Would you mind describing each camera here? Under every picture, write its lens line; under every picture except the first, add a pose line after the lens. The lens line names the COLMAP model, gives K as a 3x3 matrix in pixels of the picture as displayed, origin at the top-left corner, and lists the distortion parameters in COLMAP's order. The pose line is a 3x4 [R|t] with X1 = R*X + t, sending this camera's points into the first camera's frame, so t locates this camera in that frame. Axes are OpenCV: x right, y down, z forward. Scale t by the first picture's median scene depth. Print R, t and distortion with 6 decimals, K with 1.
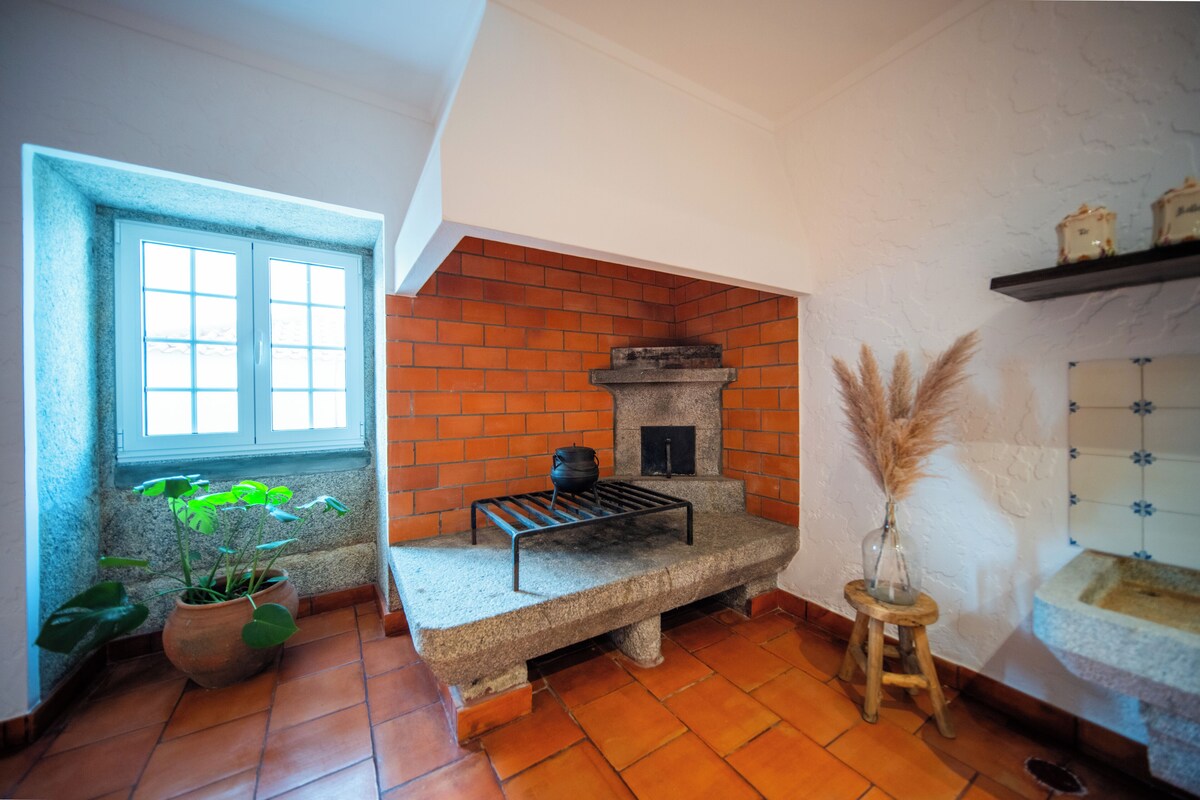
lens RADIAL K [[419.2, 0, 599.5], [0, 419.2, 402.9], [0, 0, 1]] dist [-0.000603, -0.000079]
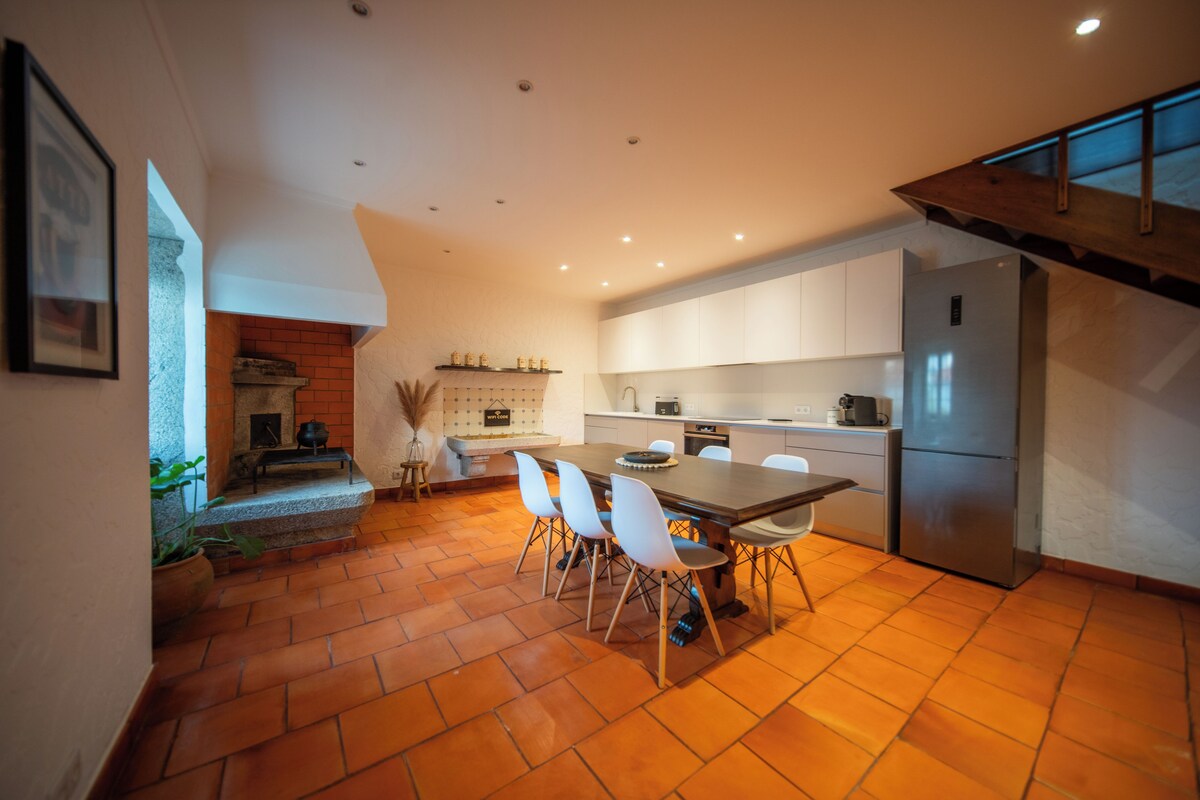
lens RADIAL K [[419.2, 0, 602.8], [0, 419.2, 402.7], [0, 0, 1]] dist [-0.000603, -0.000079]
pose [[-0.076570, -0.002674, 0.997061, -1.417324], [-0.001481, 0.999996, 0.002569, 0.010840], [-0.997063, -0.001280, -0.076573, -0.070448]]
